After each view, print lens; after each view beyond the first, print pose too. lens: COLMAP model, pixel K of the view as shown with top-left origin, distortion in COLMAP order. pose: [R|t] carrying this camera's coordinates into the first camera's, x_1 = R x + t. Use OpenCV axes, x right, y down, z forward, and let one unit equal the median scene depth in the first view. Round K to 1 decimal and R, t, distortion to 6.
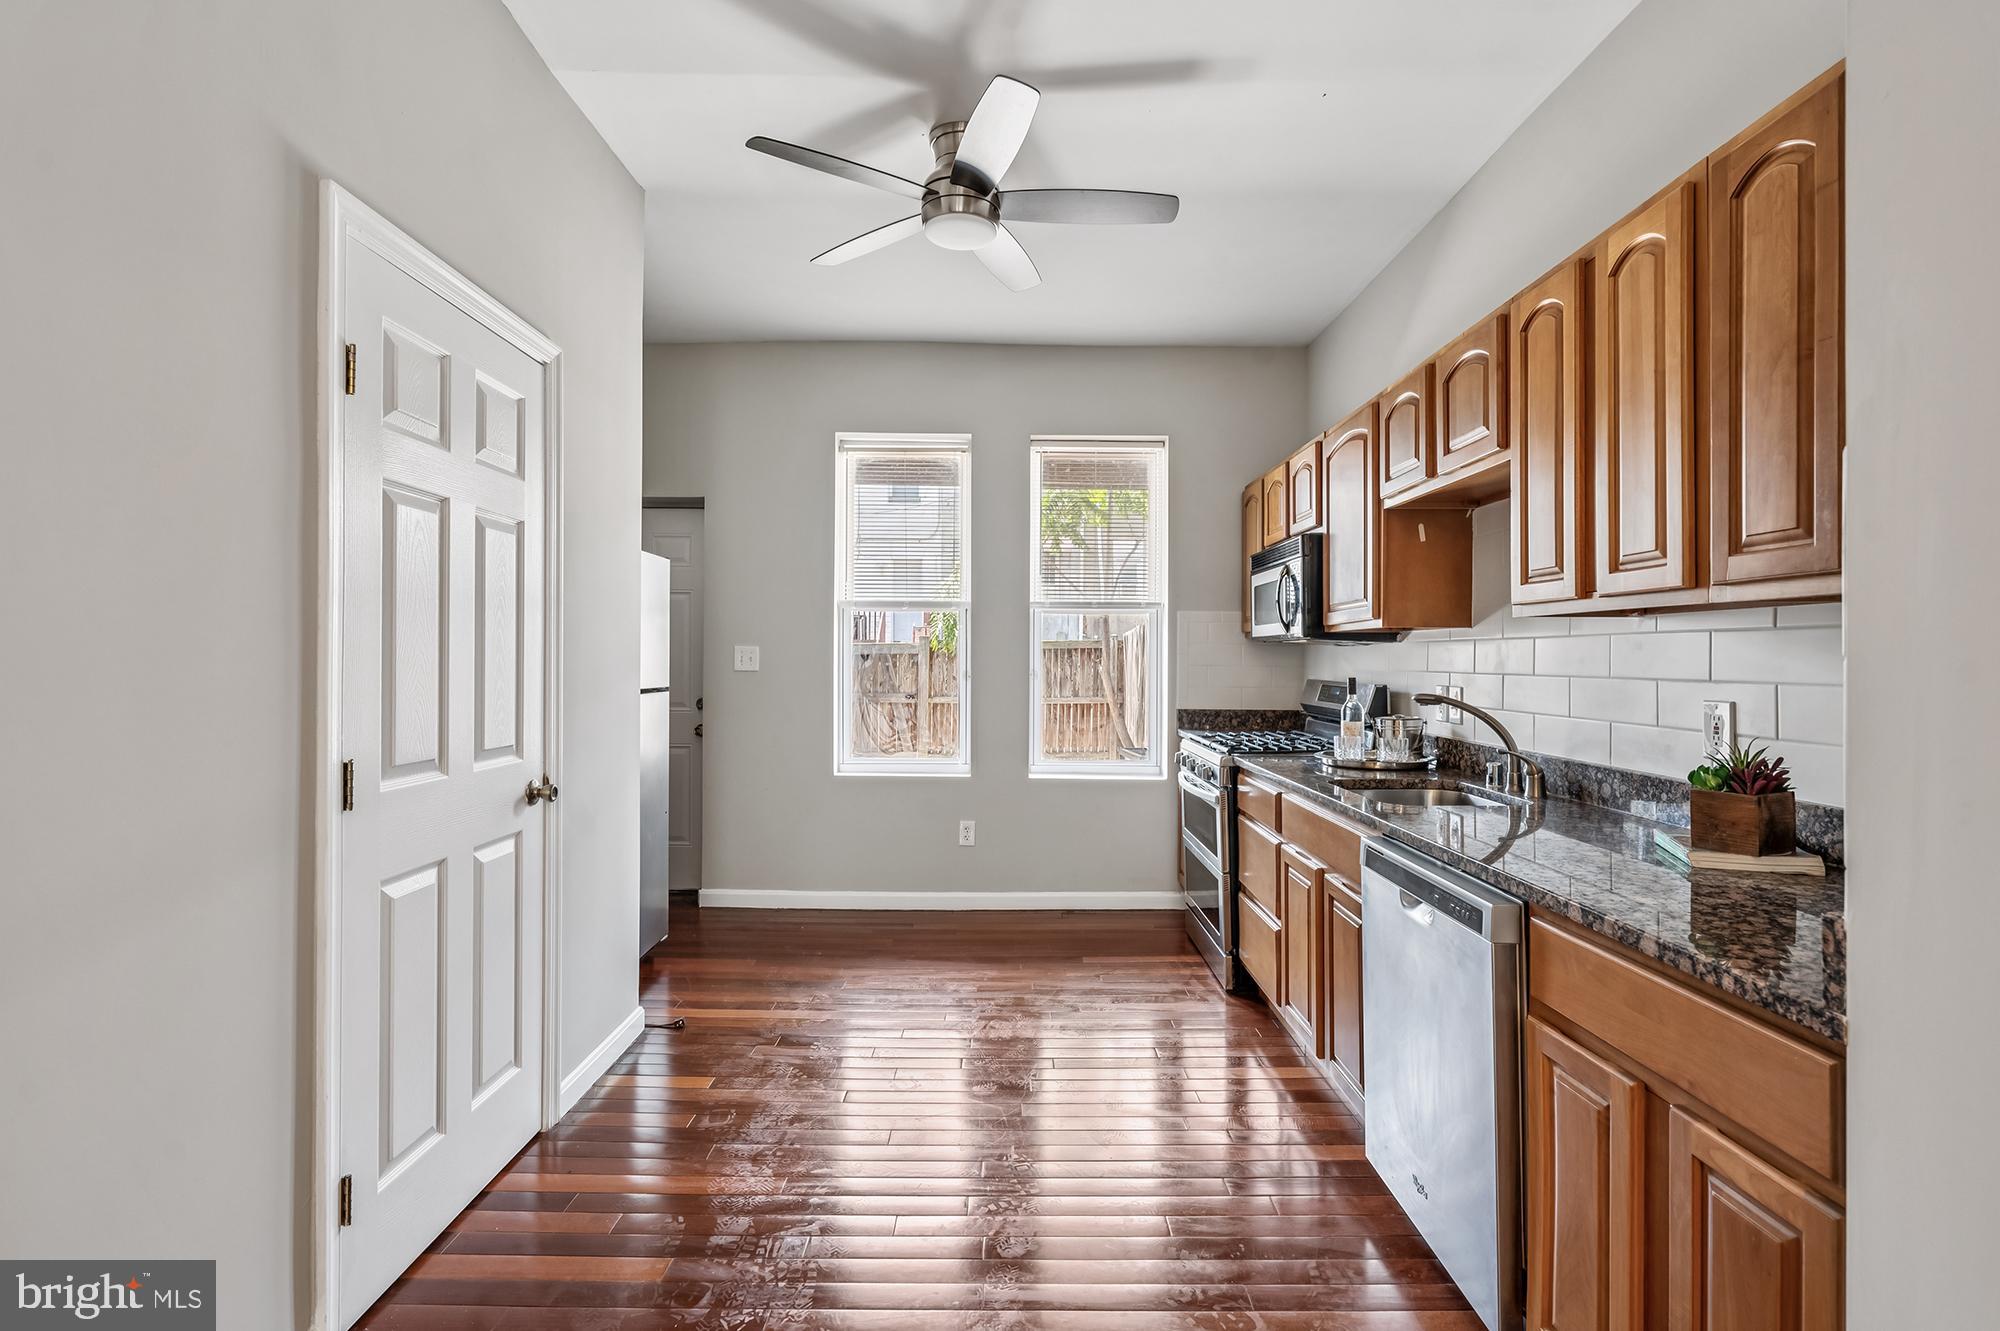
lens RADIAL K [[908.4, 0, 1000.0], [0, 908.4, 665.5], [0, 0, 1]] dist [-0.001410, 0.000666]
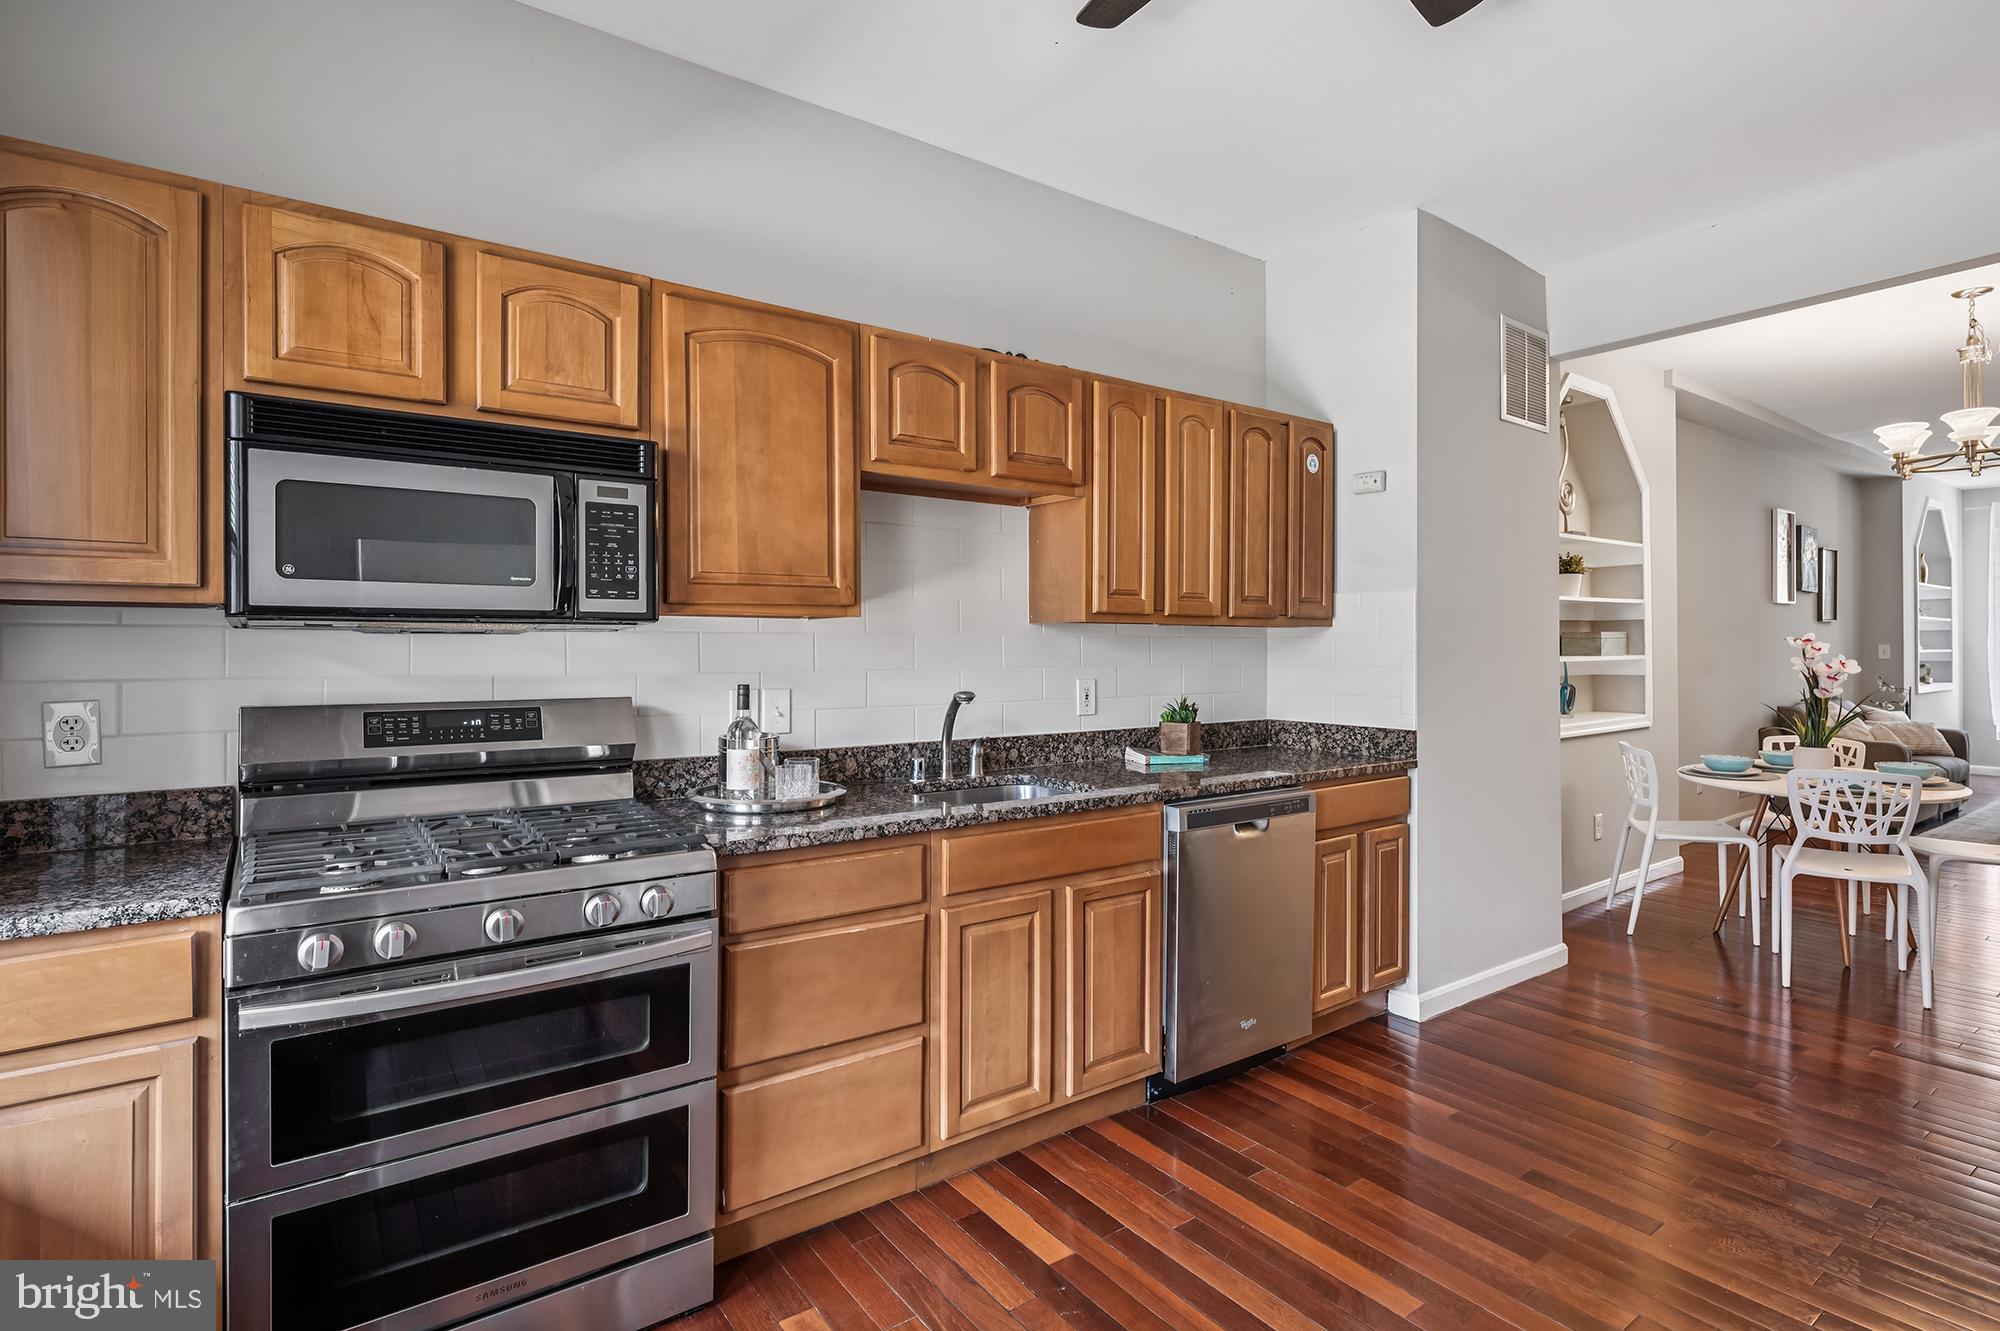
lens RADIAL K [[976.4, 0, 1012.0], [0, 976.4, 651.8], [0, 0, 1]] dist [-0.000296, -0.000535]
pose [[-0.589734, -0.004670, 0.807584, -0.318696], [0.006549, 0.999923, 0.010565, -0.017251], [-0.807571, 0.011519, -0.589658, 1.276712]]
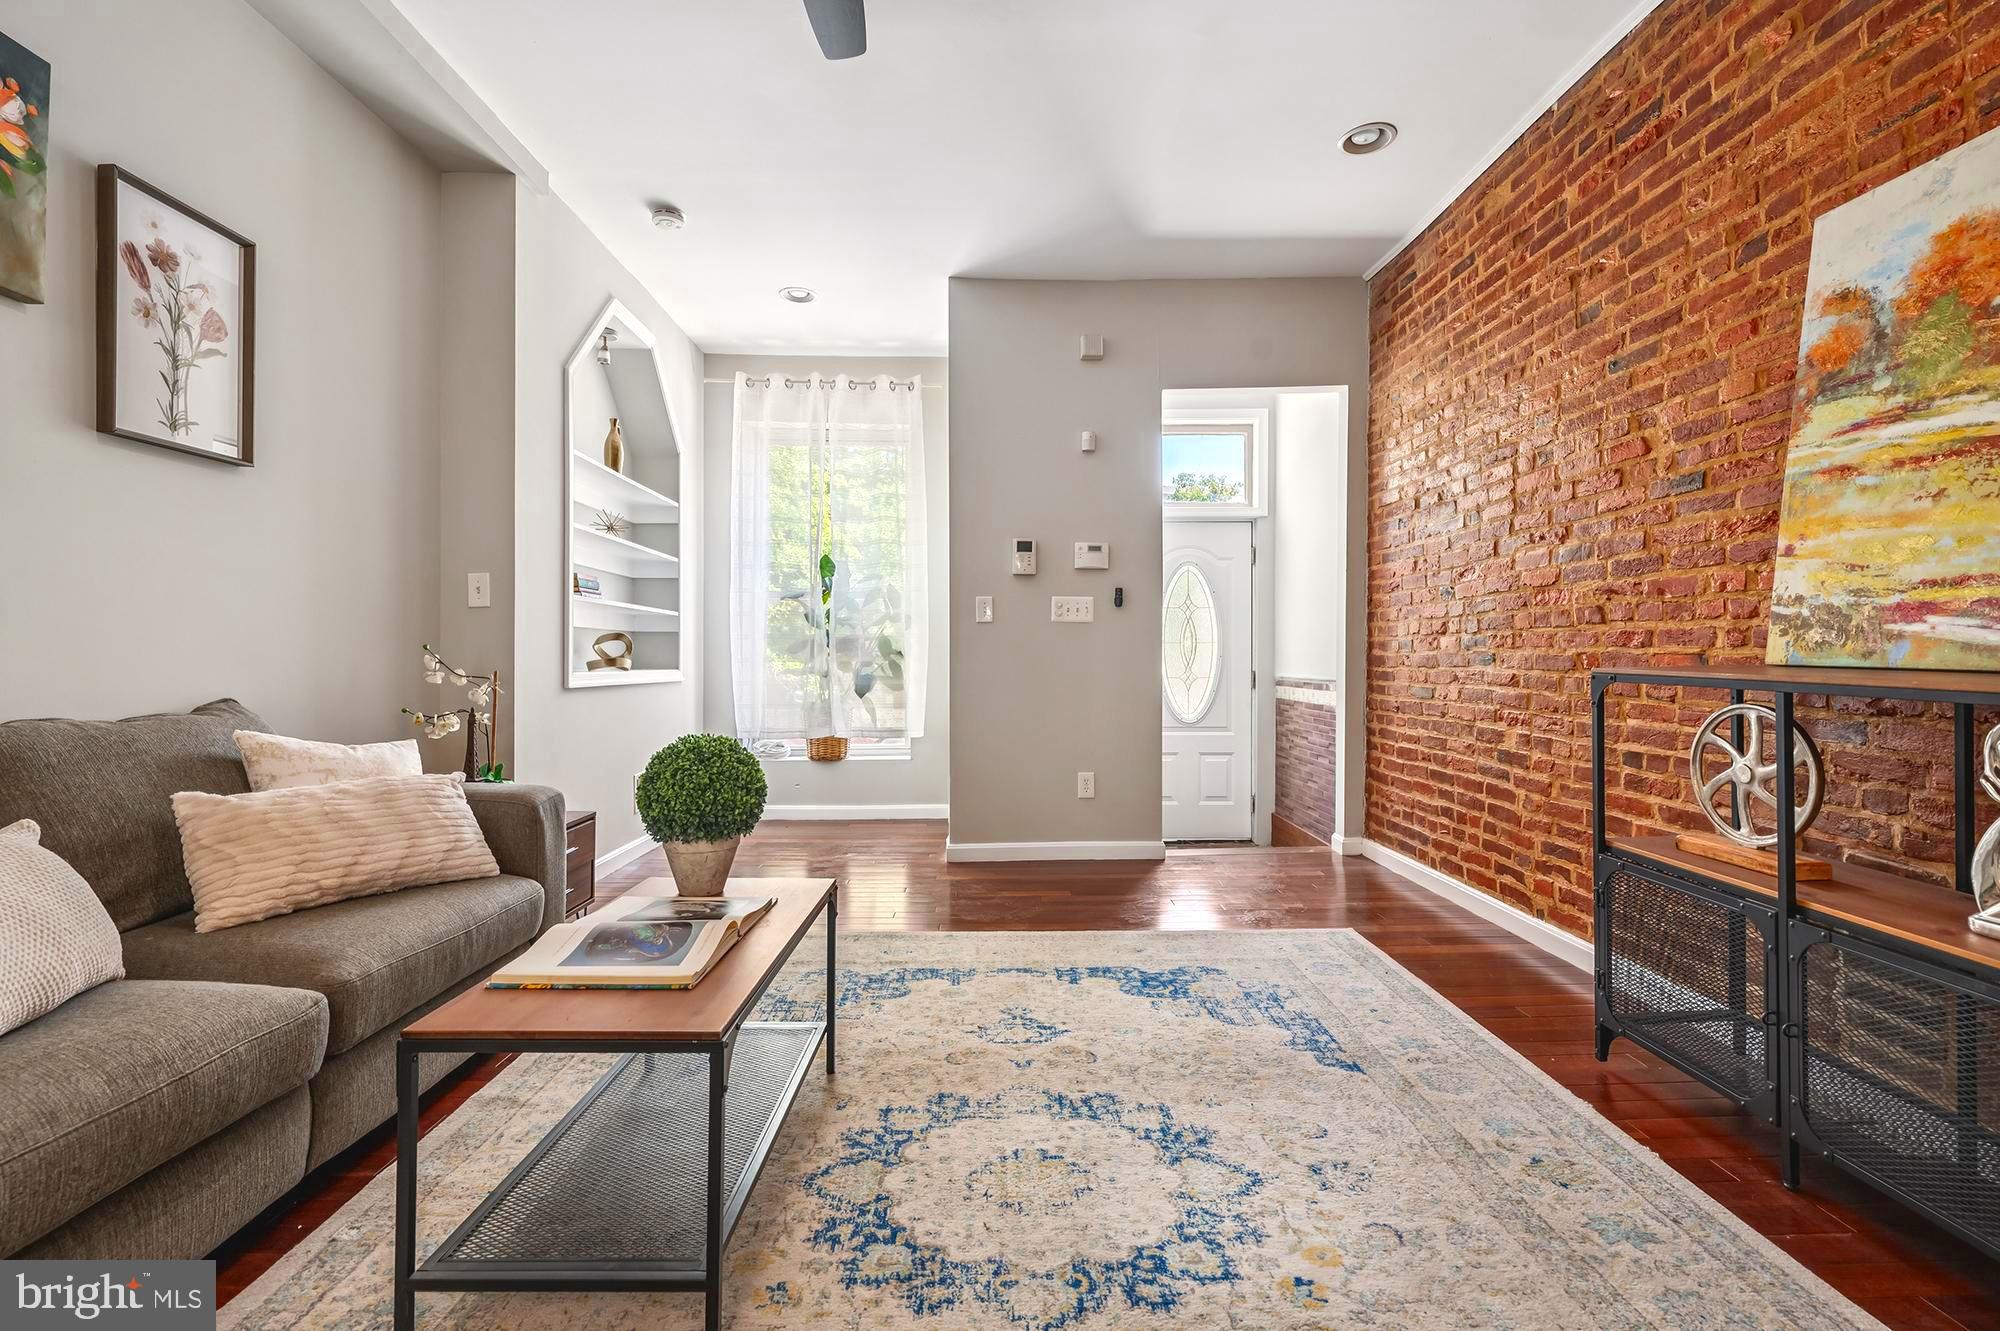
lens RADIAL K [[899.4, 0, 1000.9], [0, 899.4, 655.9], [0, 0, 1]] dist [-0.001094, 0.000392]
pose [[-0.999846, -0.005020, -0.016840, -0.144103], [-0.005072, 0.999983, 0.003046, 0.096149], [0.016825, 0.003131, -0.999854, -1.217617]]
